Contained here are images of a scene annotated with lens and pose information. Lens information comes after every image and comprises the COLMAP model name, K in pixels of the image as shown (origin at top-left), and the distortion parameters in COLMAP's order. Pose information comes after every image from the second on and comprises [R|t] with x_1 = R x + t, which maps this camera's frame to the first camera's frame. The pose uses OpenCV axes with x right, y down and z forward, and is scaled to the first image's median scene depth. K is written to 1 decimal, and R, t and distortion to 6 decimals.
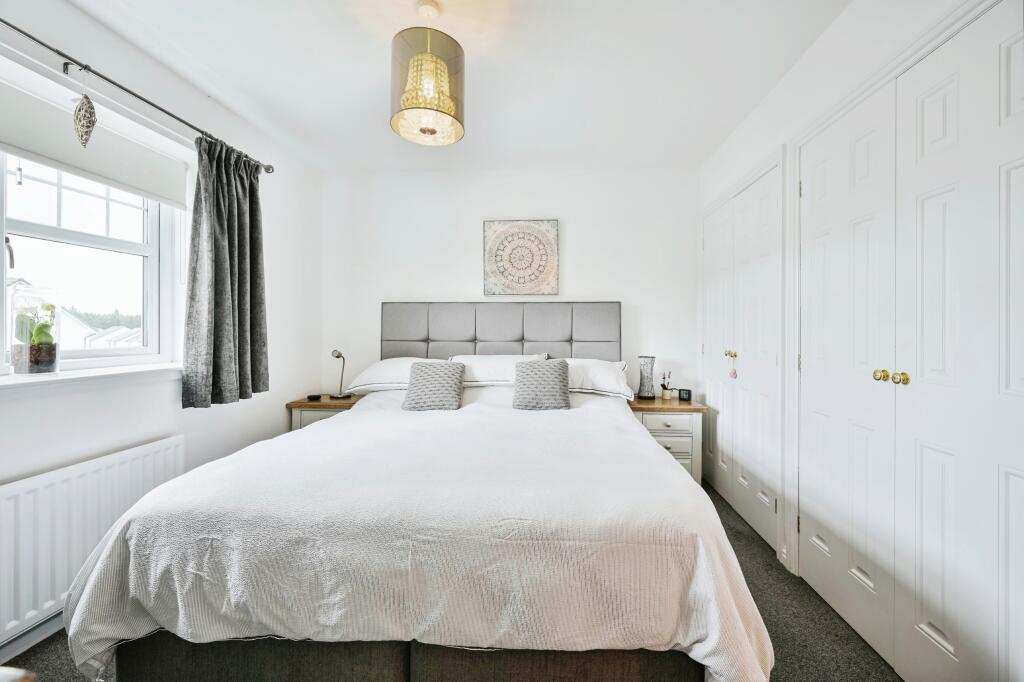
lens RADIAL K [[418.2, 0, 516.9], [0, 418.2, 334.0], [0, 0, 1]] dist [-0.001536, -0.000250]
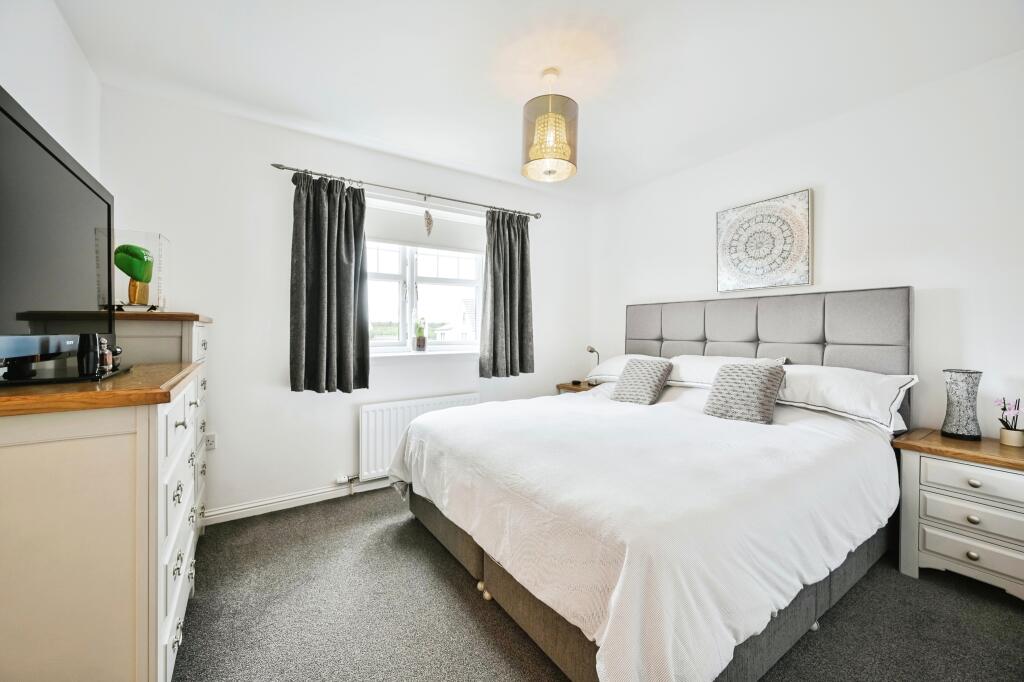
lens RADIAL K [[418.2, 0, 520.8], [0, 418.2, 333.2], [0, 0, 1]] dist [-0.001536, -0.000250]
pose [[0.594185, 0.003077, -0.804322, 0.503238], [-0.005360, 0.999986, -0.000133, 0.002233], [0.804310, 0.004390, 0.594193, 0.117159]]
